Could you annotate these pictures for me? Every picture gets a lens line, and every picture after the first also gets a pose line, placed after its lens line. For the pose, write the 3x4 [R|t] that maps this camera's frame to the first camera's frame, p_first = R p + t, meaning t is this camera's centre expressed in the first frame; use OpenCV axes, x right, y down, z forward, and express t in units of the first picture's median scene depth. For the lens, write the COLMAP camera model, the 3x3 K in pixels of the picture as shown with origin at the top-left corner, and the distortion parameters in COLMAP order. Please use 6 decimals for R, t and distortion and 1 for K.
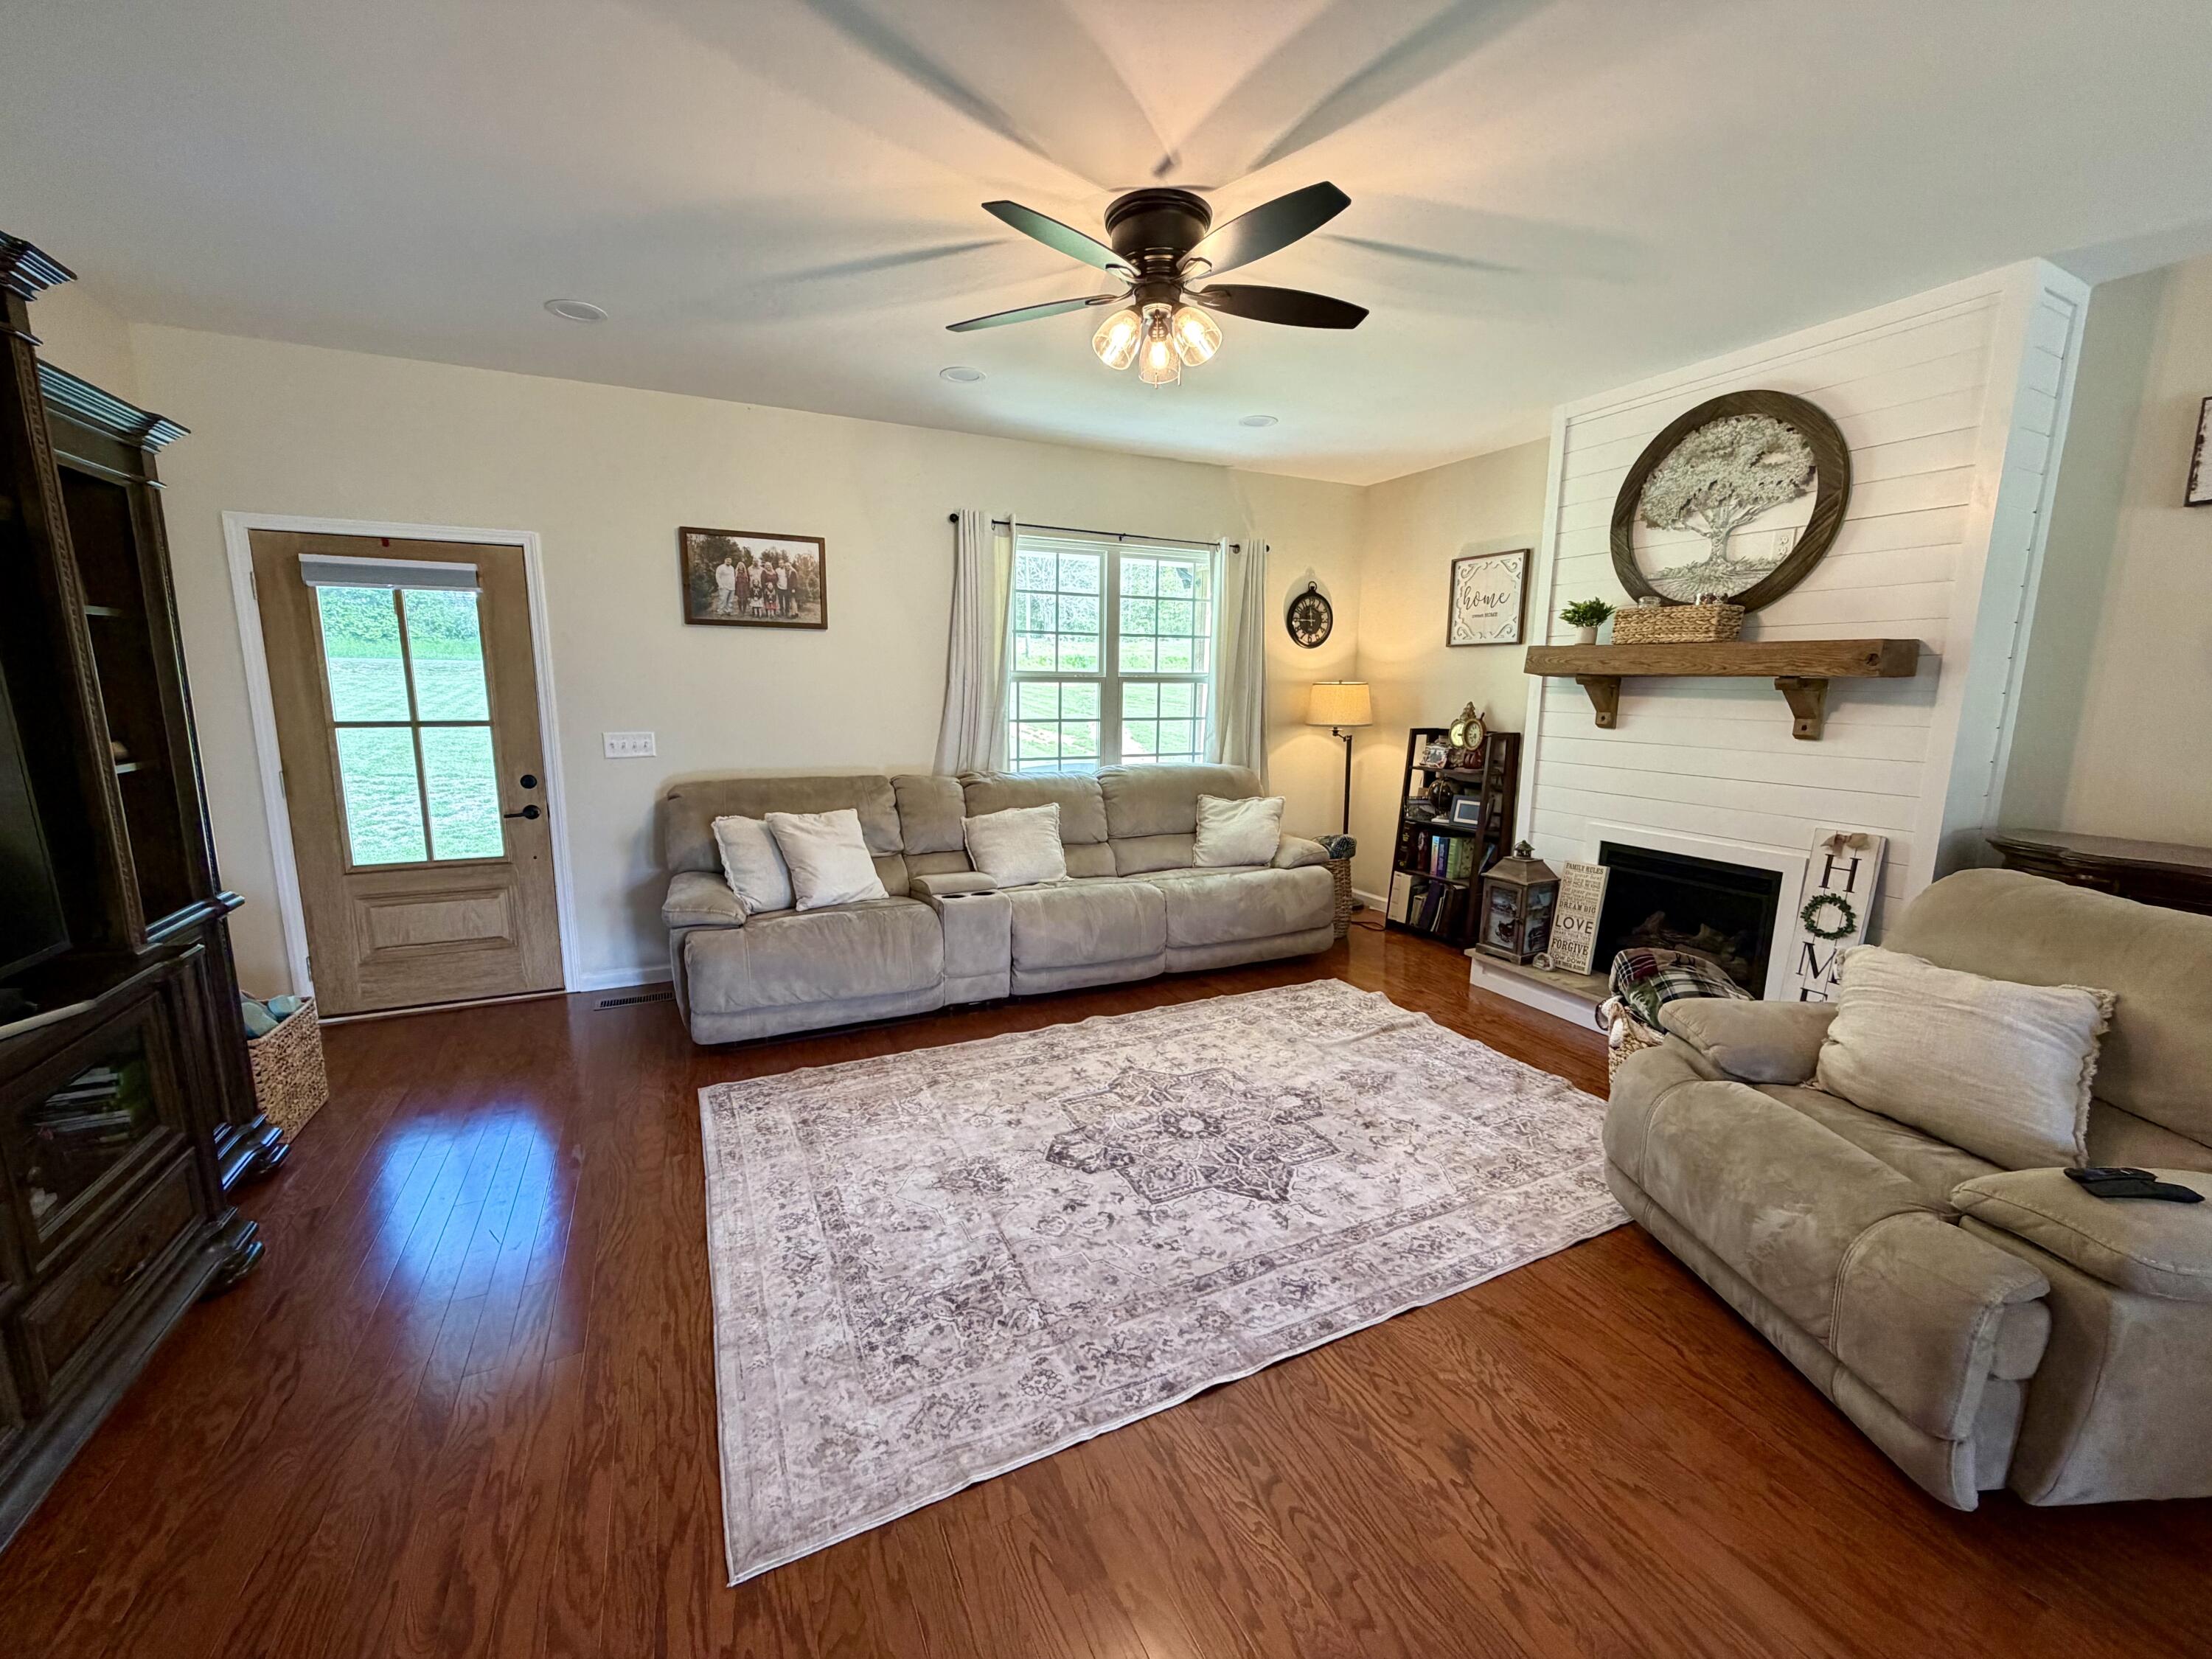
lens RADIAL K [[878.3, 0, 1106.0], [0, 878.3, 829.5], [0, 0, 1]] dist [-0.000473, -0.000122]
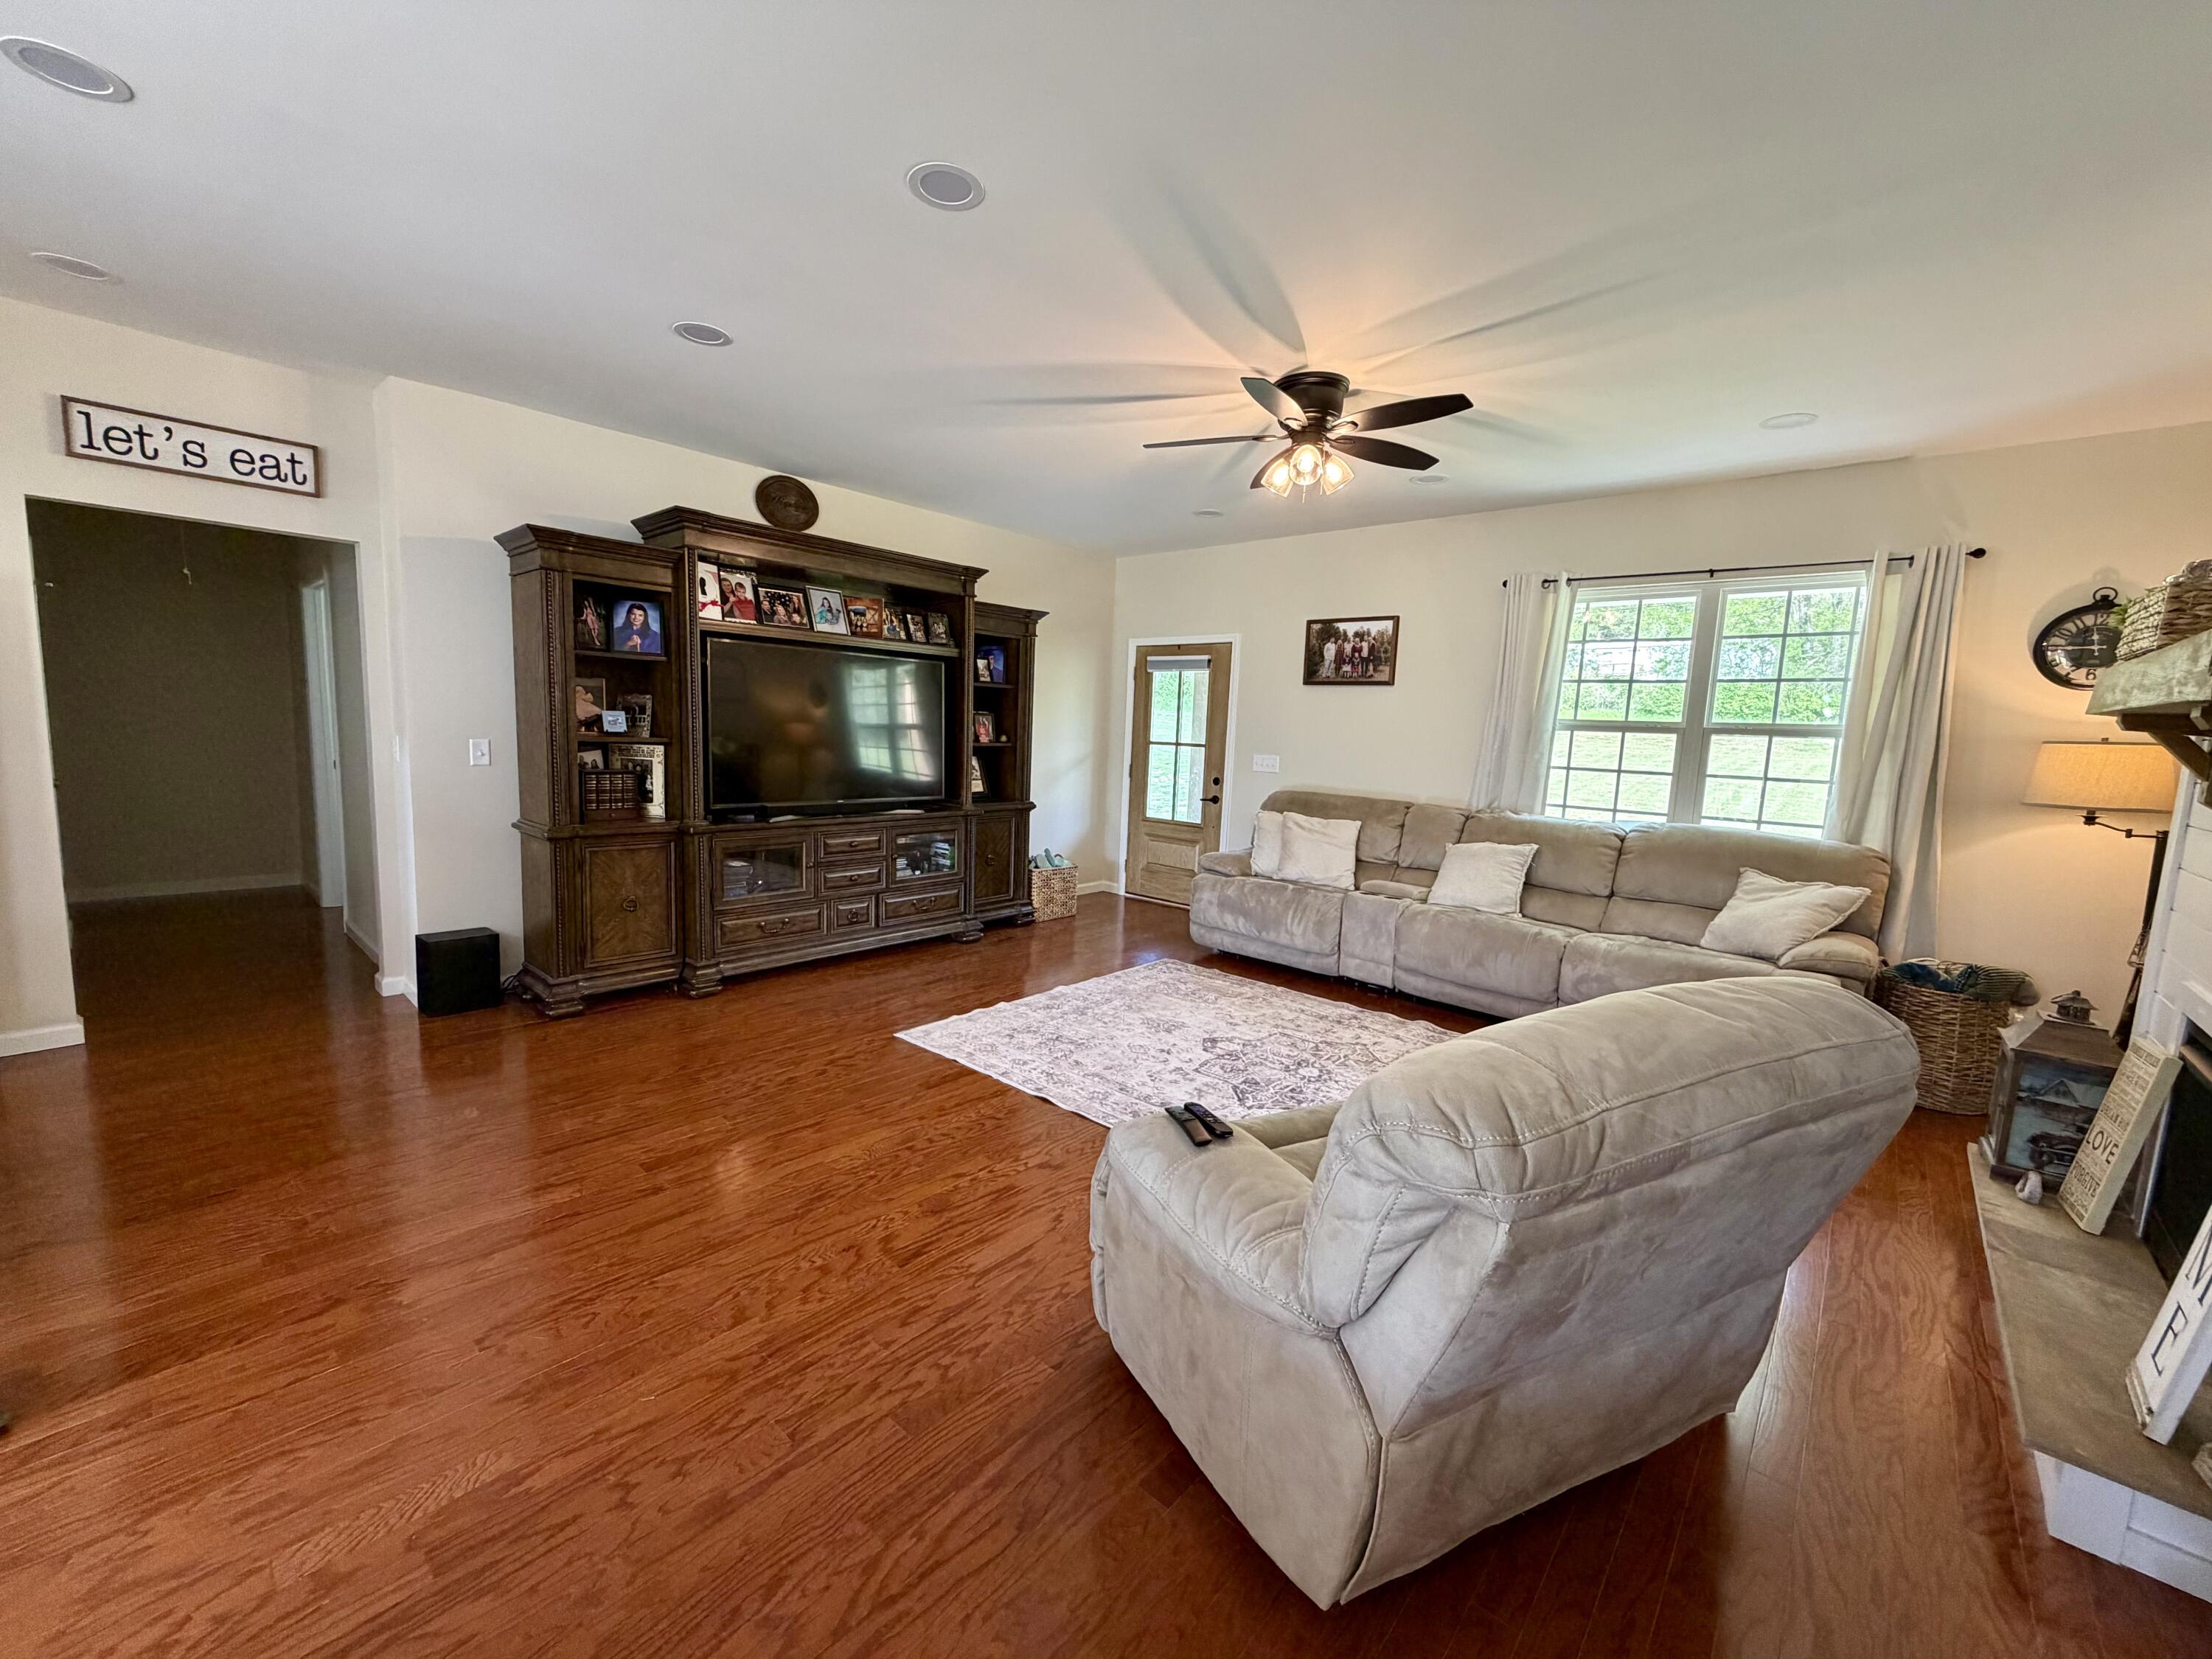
lens RADIAL K [[891.1, 0, 1106.0], [0, 891.1, 829.5], [0, 0, 1]] dist [0.000789, 0.000020]
pose [[0.385266, 0.112930, -0.915870, 0.818909], [-0.187456, 0.981368, 0.042152, 0.003539], [0.903566, 0.155446, 0.399257, 0.146293]]
